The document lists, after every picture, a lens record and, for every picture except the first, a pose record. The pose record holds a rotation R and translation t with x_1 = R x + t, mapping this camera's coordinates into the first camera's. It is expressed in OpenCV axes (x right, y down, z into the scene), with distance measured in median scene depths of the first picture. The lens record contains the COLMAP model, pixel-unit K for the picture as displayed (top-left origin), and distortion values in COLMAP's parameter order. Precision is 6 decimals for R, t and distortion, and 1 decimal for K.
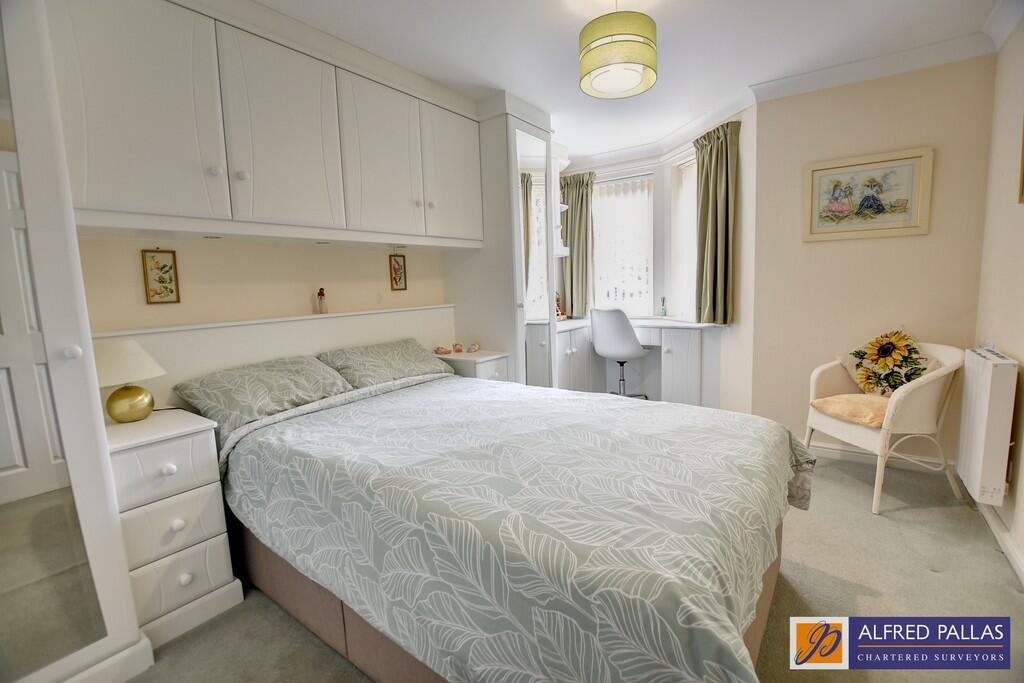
lens RADIAL K [[455.5, 0, 512.0], [0, 455.5, 341.5], [0, 0, 1]] dist [-0.025631, 0.000082]
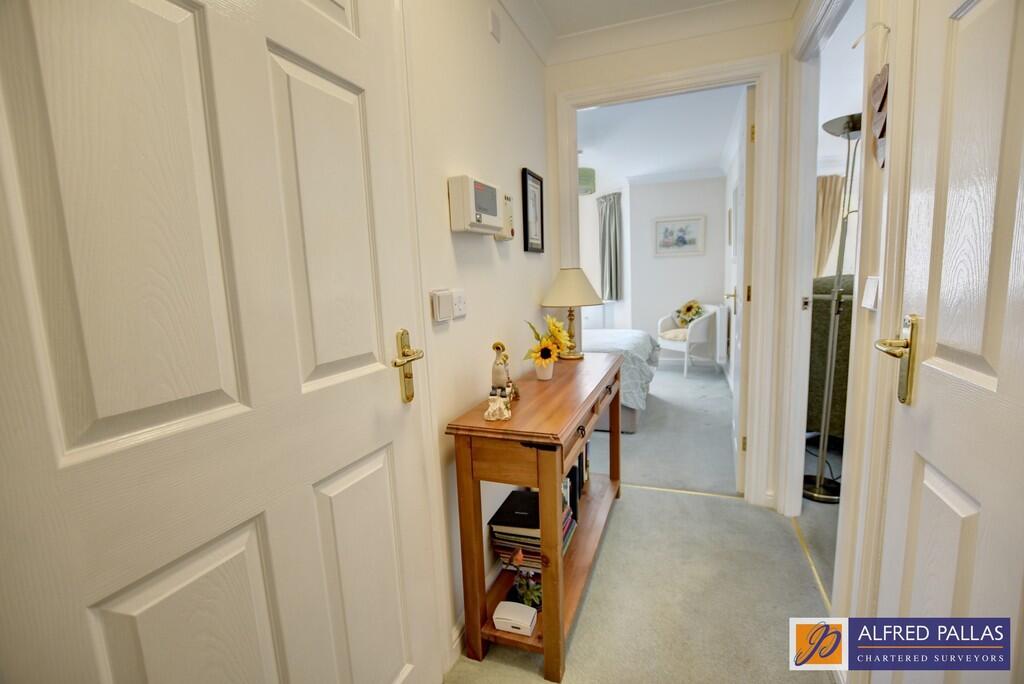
lens RADIAL K [[455.5, 0, 512.0], [0, 455.5, 342.0], [0, 0, 1]] dist [-0.025631, 0.000082]
pose [[0.966778, -0.040308, 0.252419, -0.529222], [0.039340, 0.999186, 0.008883, 0.122931], [-0.252572, 0.001342, 0.967577, -0.871233]]
